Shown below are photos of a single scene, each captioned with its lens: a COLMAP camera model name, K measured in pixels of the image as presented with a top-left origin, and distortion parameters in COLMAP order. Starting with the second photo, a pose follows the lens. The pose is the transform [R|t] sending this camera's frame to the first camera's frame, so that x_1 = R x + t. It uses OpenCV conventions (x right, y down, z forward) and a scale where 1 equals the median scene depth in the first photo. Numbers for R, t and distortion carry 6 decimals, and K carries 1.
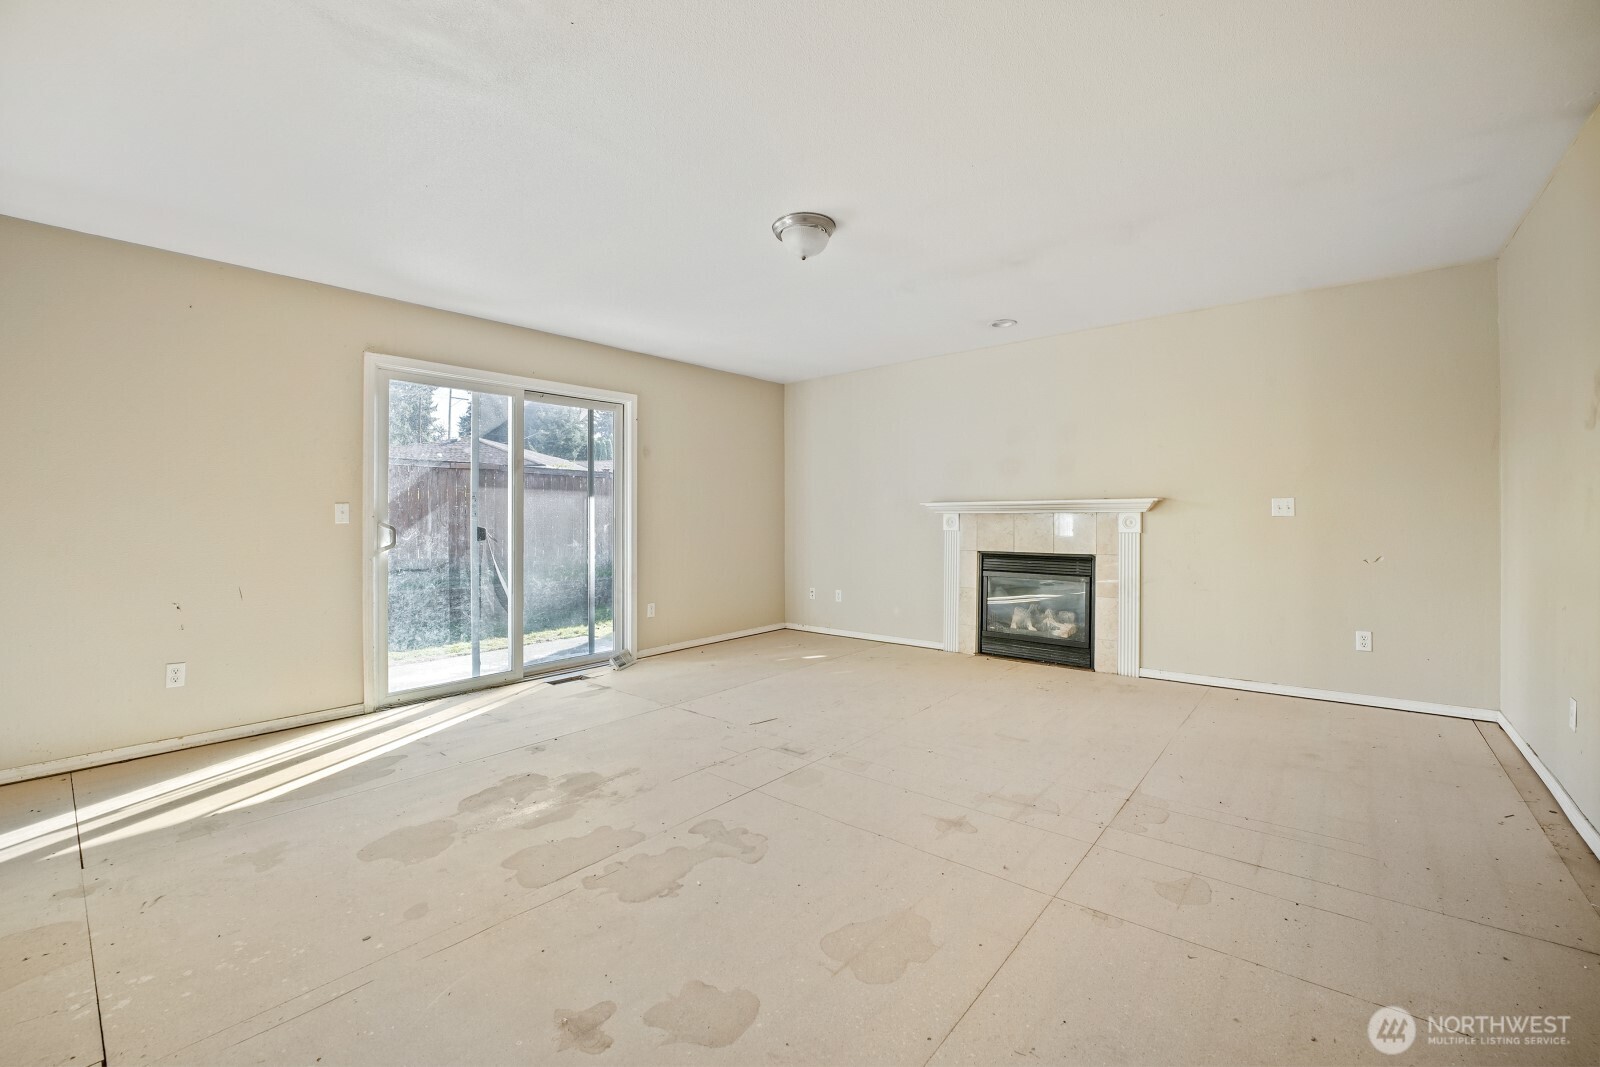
lens RADIAL K [[656.1, 0, 804.4], [0, 656.1, 499.3], [0, 0, 1]] dist [-0.018802, -0.000162]
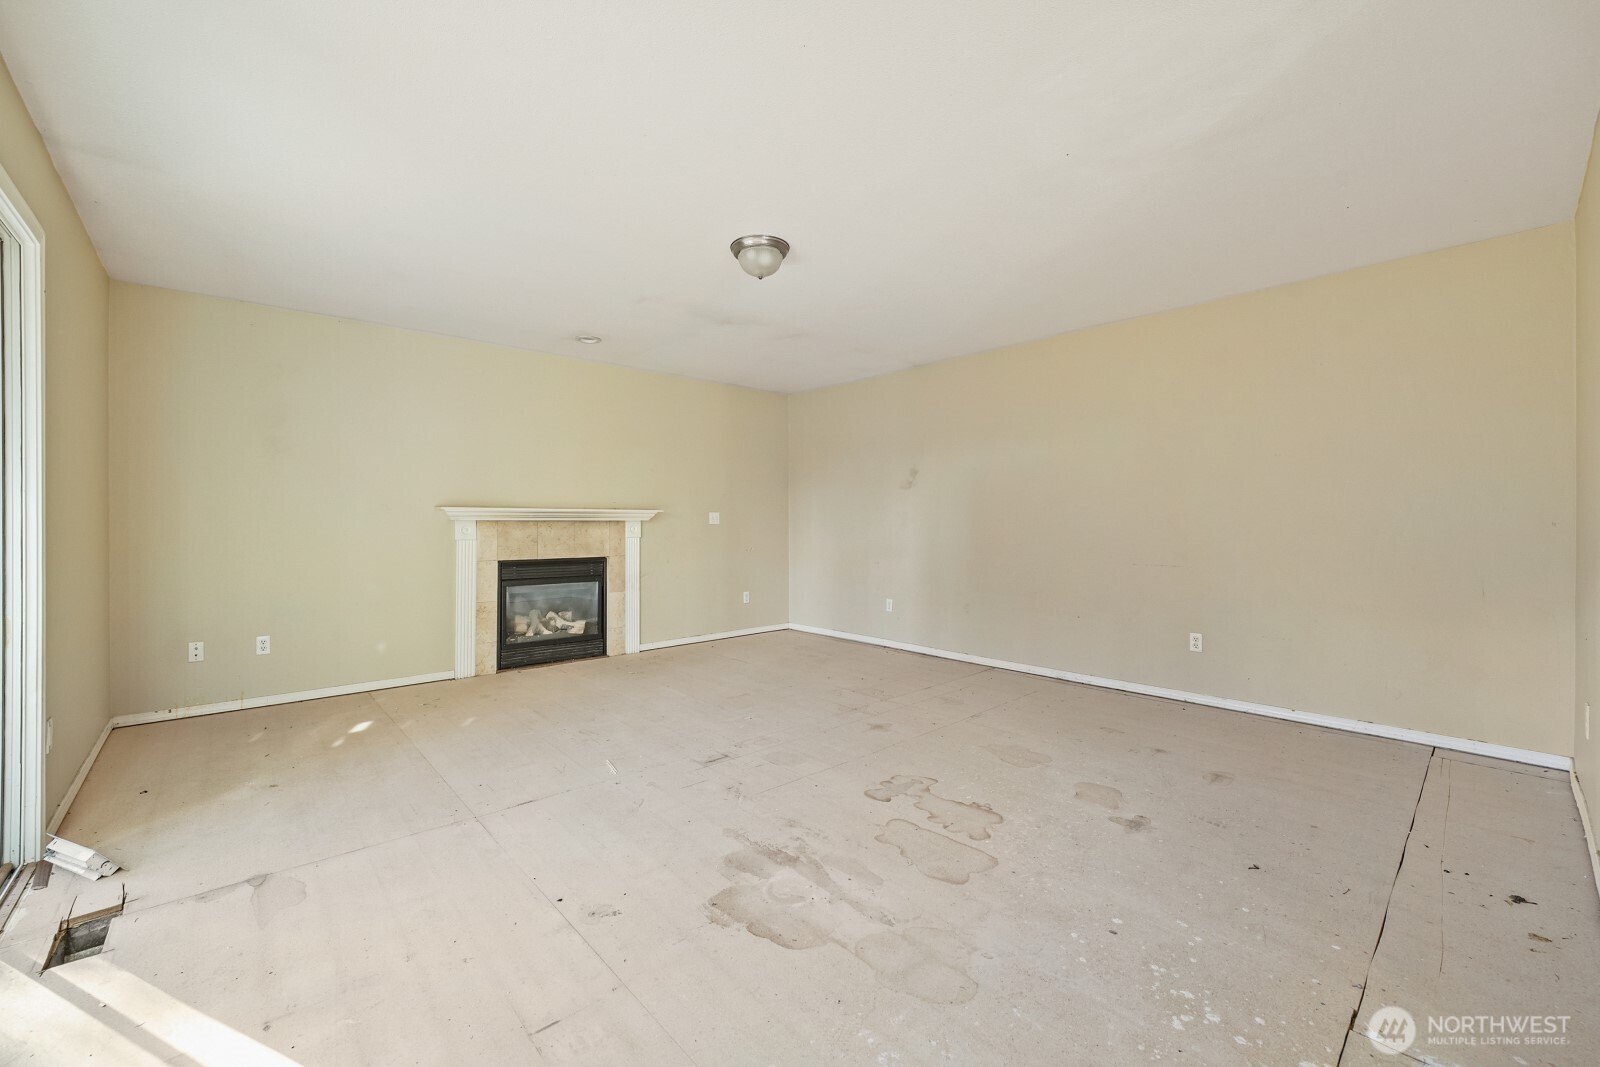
lens RADIAL K [[635.8, 0, 803.0], [0, 635.8, 526.3], [0, 0, 1]] dist [-0.017152, -0.000043]
pose [[0.145365, 0.000760, 0.989378, -0.640261], [-0.024939, 0.999685, 0.002896, 0.018555], [-0.989064, -0.025095, 0.145338, 0.501304]]
